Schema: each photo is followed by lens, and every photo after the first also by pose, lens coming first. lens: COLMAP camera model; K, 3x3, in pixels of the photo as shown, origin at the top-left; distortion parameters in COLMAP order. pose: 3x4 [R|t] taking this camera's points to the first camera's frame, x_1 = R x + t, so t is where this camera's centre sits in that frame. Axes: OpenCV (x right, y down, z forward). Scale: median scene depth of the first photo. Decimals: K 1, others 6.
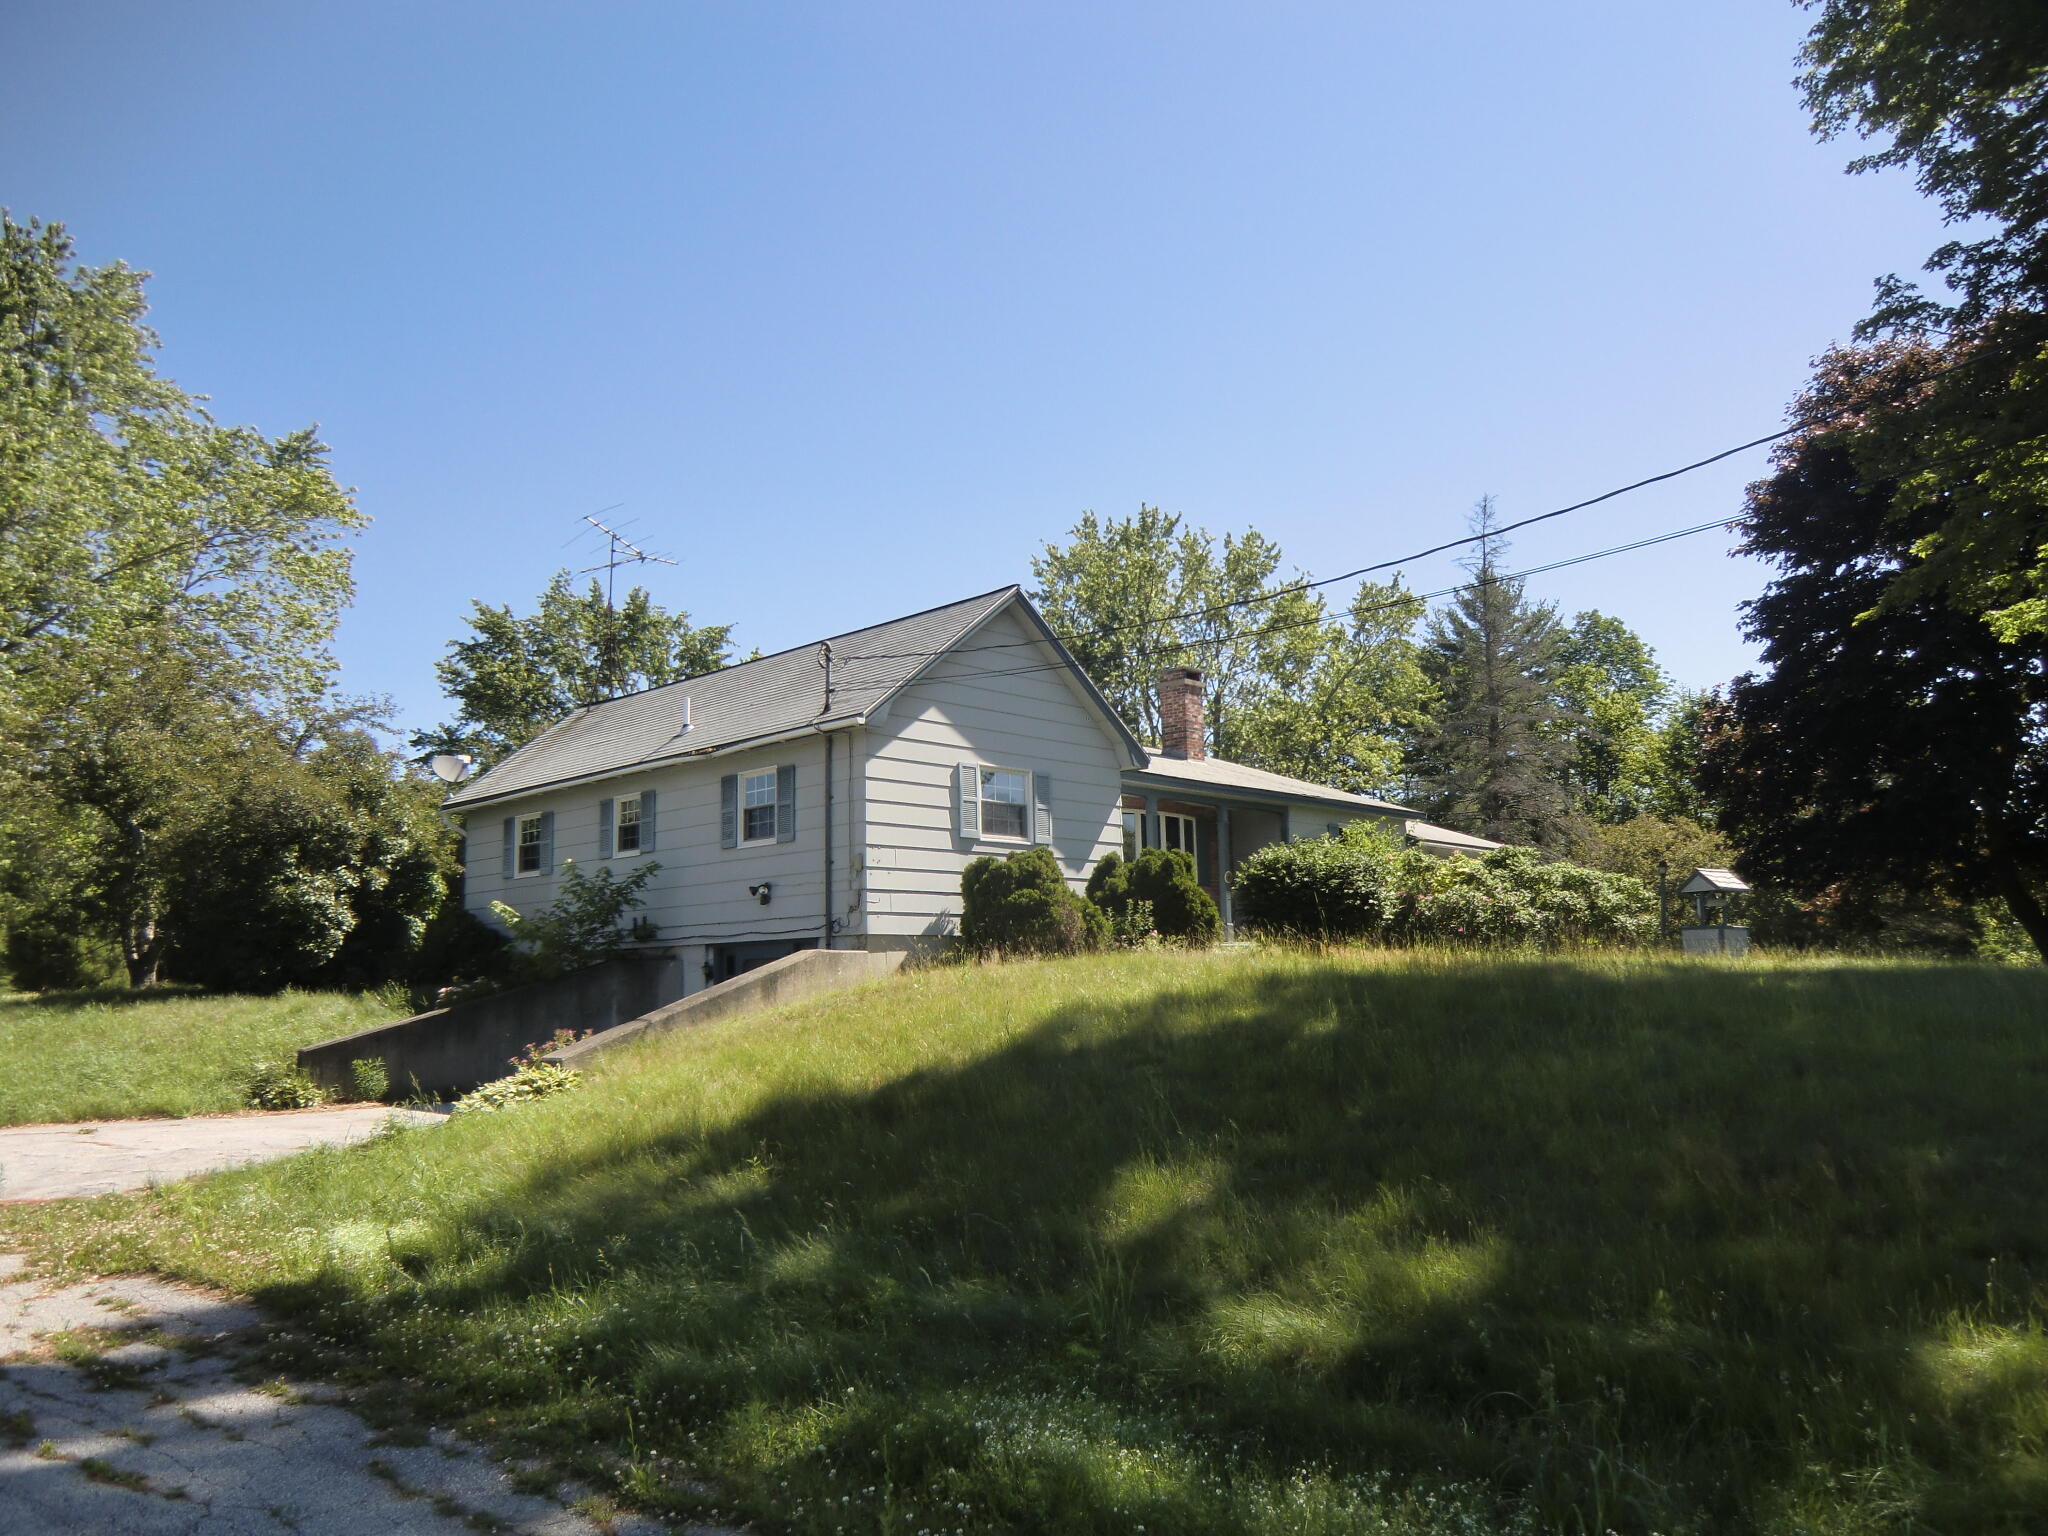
lens RADIAL K [[1443.7, 0, 1024.0], [0, 1443.7, 768.0], [0, 0, 1]] dist [-0.095821, 0.131962]
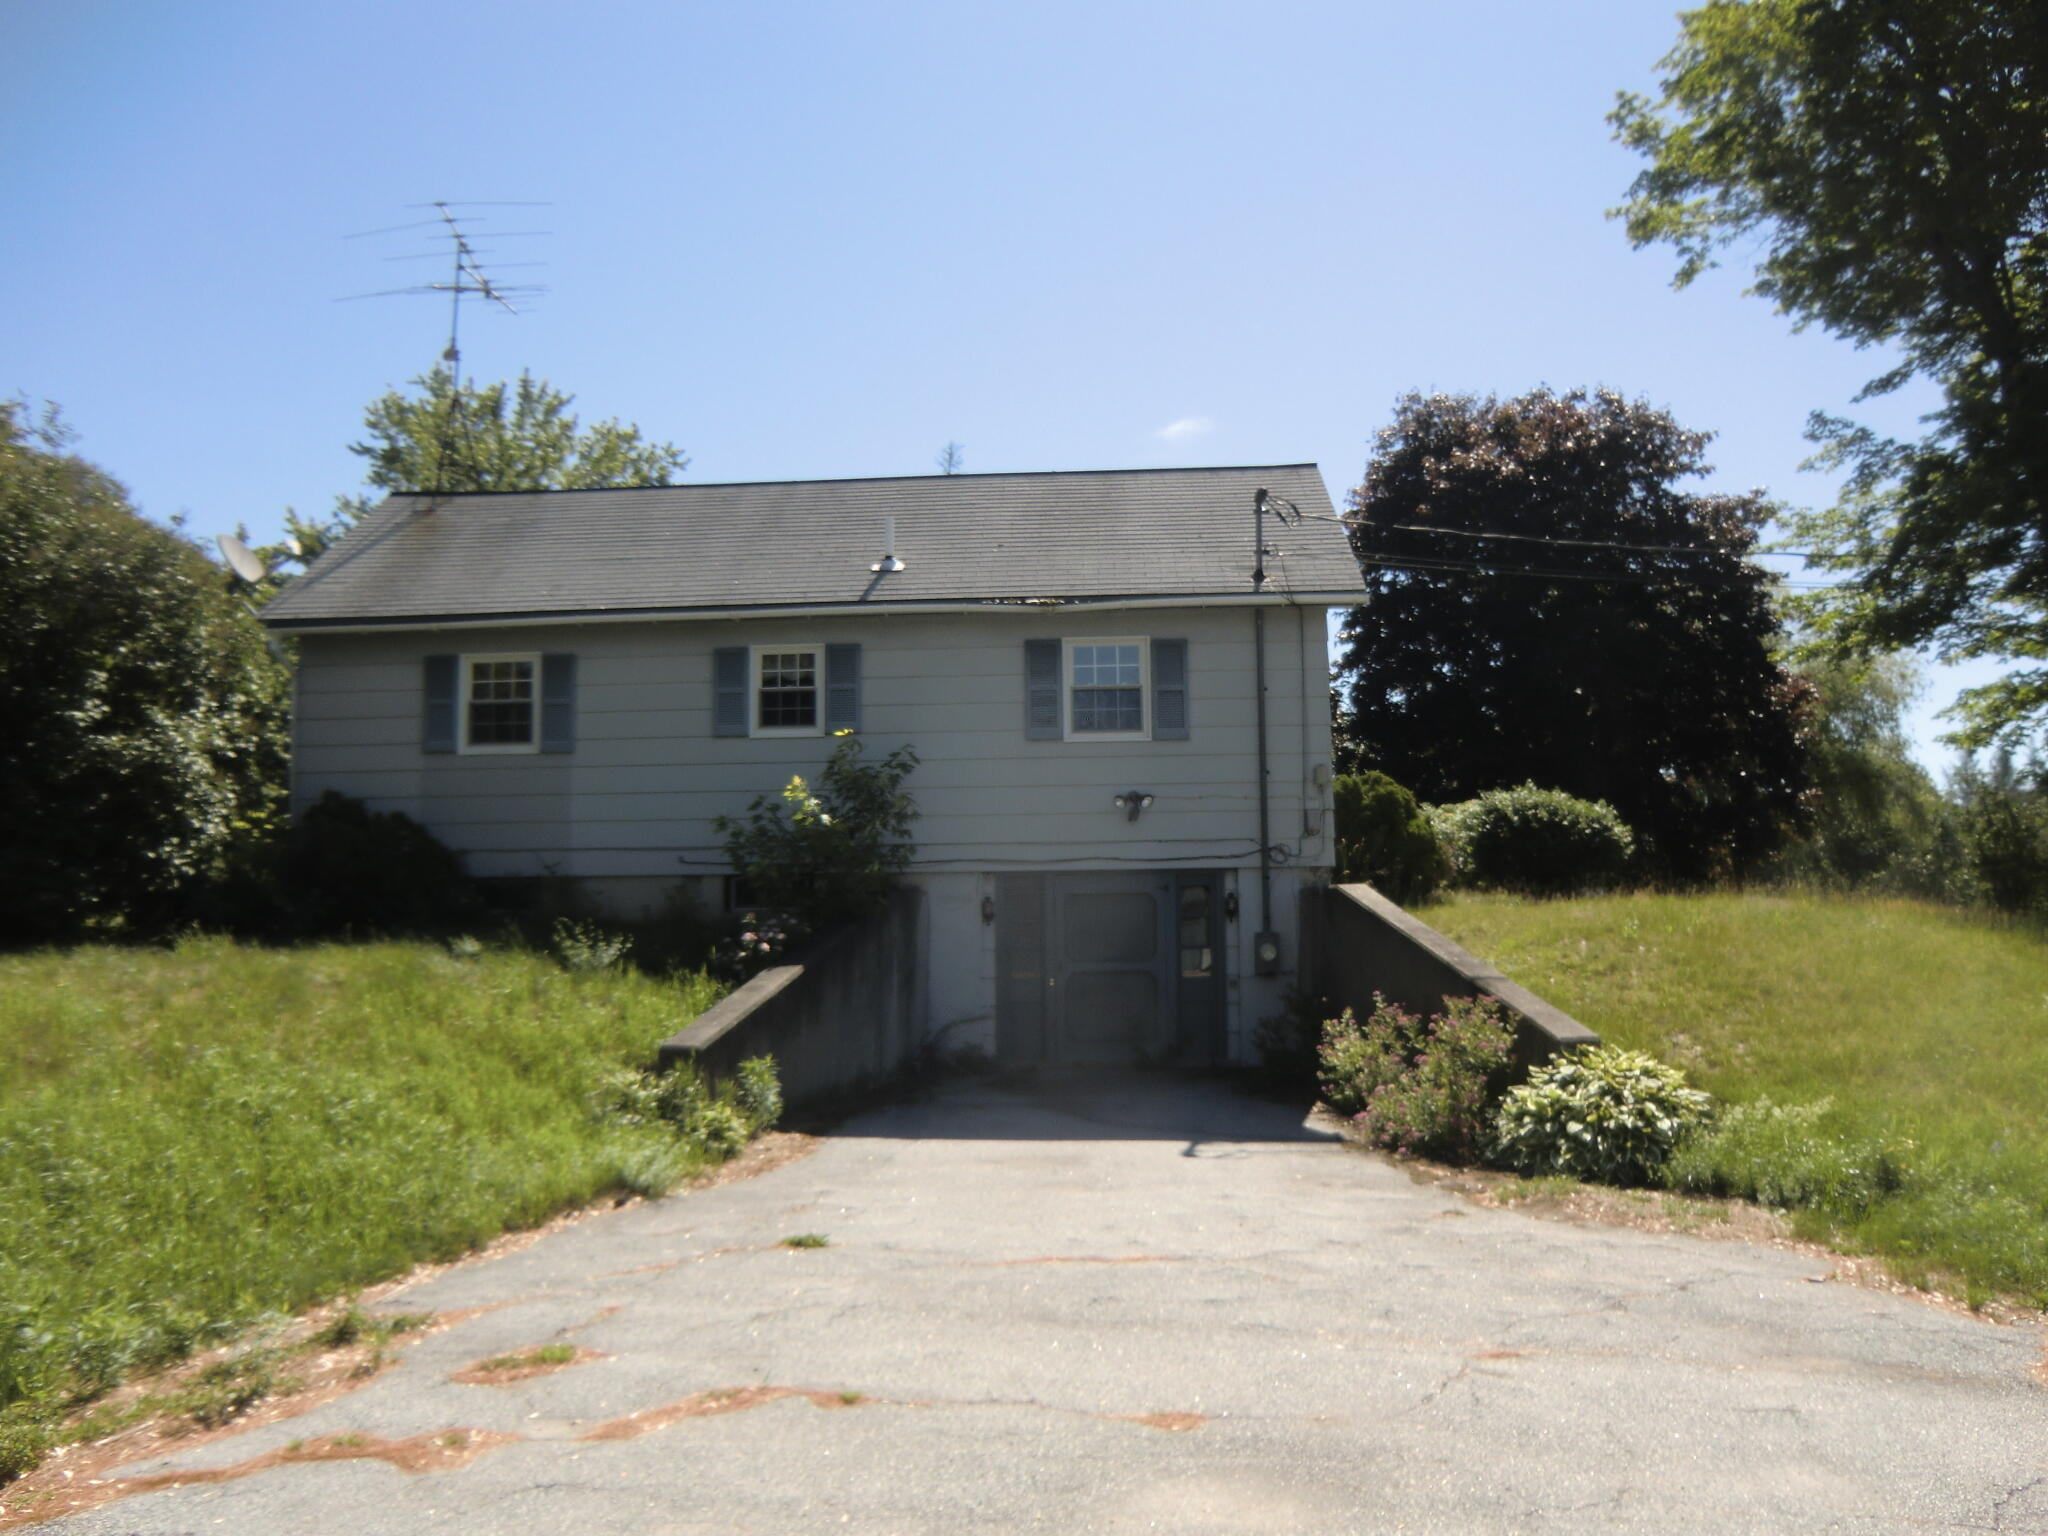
lens RADIAL K [[1443.7, 0, 1024.0], [0, 1443.7, 768.0], [0, 0, 1]] dist [-0.095821, 0.131962]
pose [[0.773870, 0.079932, 0.628281, -0.665972], [-0.102594, 0.994723, -0.000184, 0.070688], [-0.624980, -0.064316, 0.777987, 0.439423]]
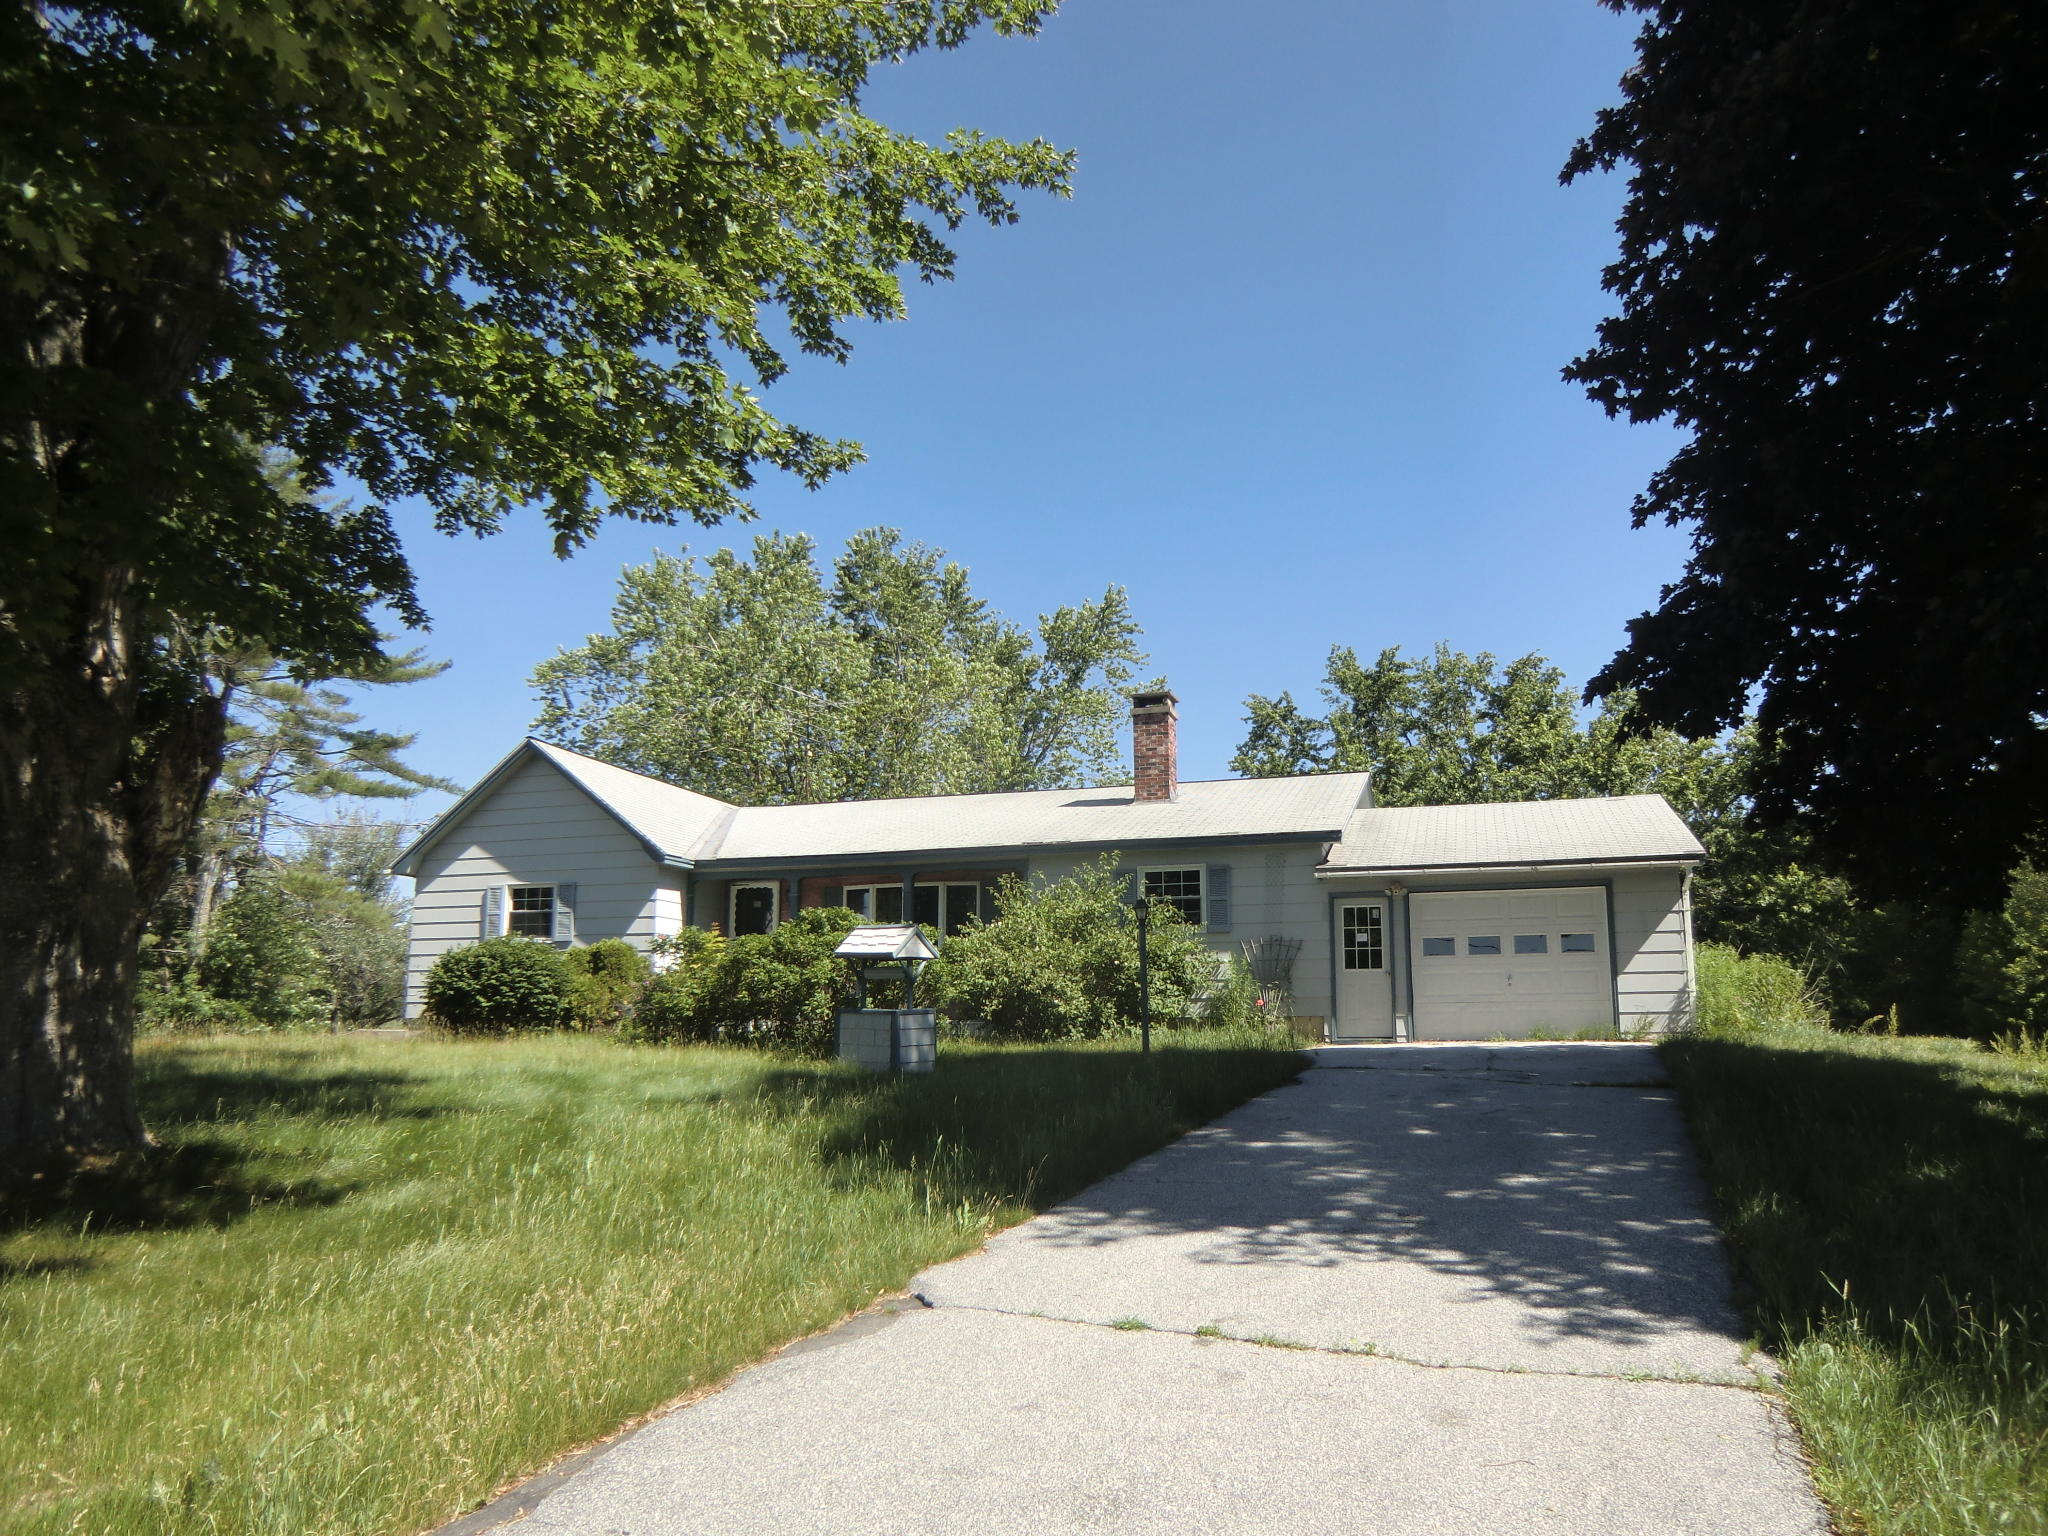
lens RADIAL K [[1443.7, 0, 1024.0], [0, 1443.7, 768.0], [0, 0, 1]] dist [-0.095821, 0.131962]
pose [[0.457859, -0.154188, -0.875552, 1.303184], [0.128095, 0.986010, -0.106655, 0.089185], [0.879748, -0.063321, 0.471204, 0.801550]]
